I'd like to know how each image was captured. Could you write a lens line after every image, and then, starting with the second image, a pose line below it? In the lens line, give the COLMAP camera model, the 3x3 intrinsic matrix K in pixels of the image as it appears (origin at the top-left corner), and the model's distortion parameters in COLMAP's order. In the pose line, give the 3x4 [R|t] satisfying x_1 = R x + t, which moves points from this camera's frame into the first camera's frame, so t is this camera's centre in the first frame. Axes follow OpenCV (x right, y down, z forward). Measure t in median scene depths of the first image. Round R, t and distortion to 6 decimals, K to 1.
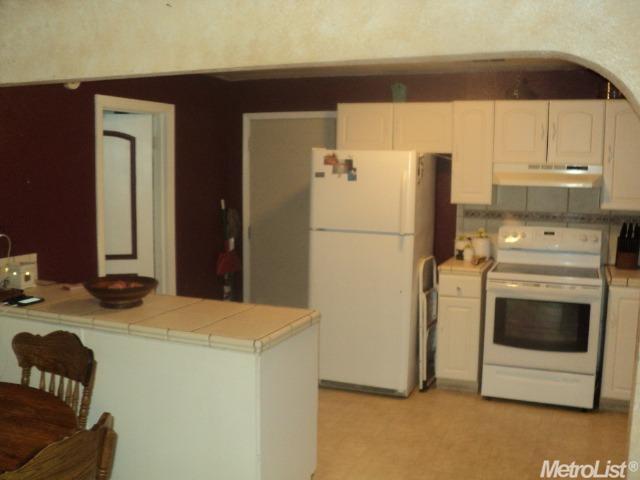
lens RADIAL K [[662.3, 0, 320.0], [0, 662.3, 240.0], [0, 0, 1]] dist [-0.193378, 0.224308]
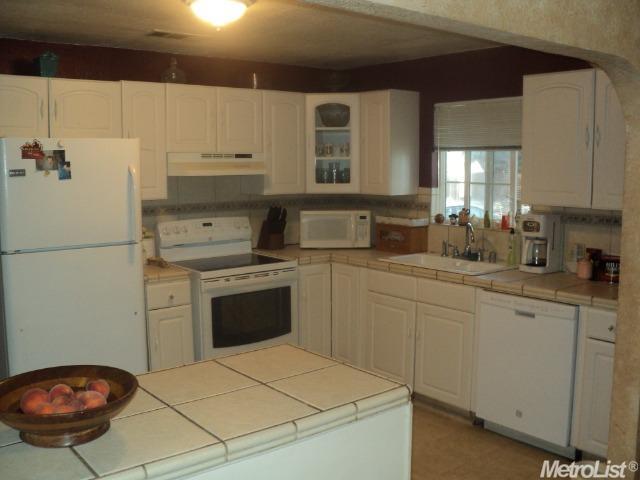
lens RADIAL K [[647.1, 0, 320.0], [0, 647.1, 240.0], [0, 0, 1]] dist [-0.142716, 0.022415]
pose [[0.479107, -0.118463, 0.869726, -0.420662], [0.105965, 0.991410, 0.076664, -0.045332], [-0.871337, 0.055430, 0.487545, 0.404544]]
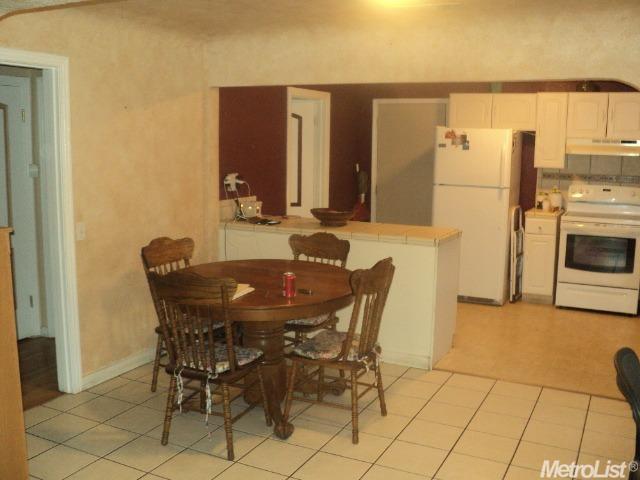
lens RADIAL K [[662.3, 0, 320.0], [0, 662.3, 240.0], [0, 0, 1]] dist [-0.193378, 0.224308]
pose [[0.996928, 0.012859, -0.077262, -0.147085], [-0.009998, 0.999254, 0.037309, 0.052180], [0.077685, -0.036422, 0.996312, -0.410917]]
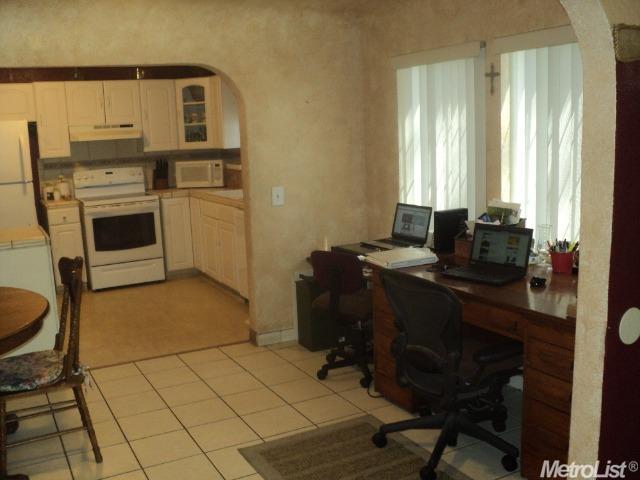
lens RADIAL K [[647.1, 0, 320.0], [0, 647.1, 240.0], [0, 0, 1]] dist [-0.142716, 0.022415]
pose [[0.630146, -0.169789, 0.757686, -0.466671], [0.132360, 0.985006, 0.110648, 0.043712], [-0.765112, 0.030563, 0.643171, -0.274420]]
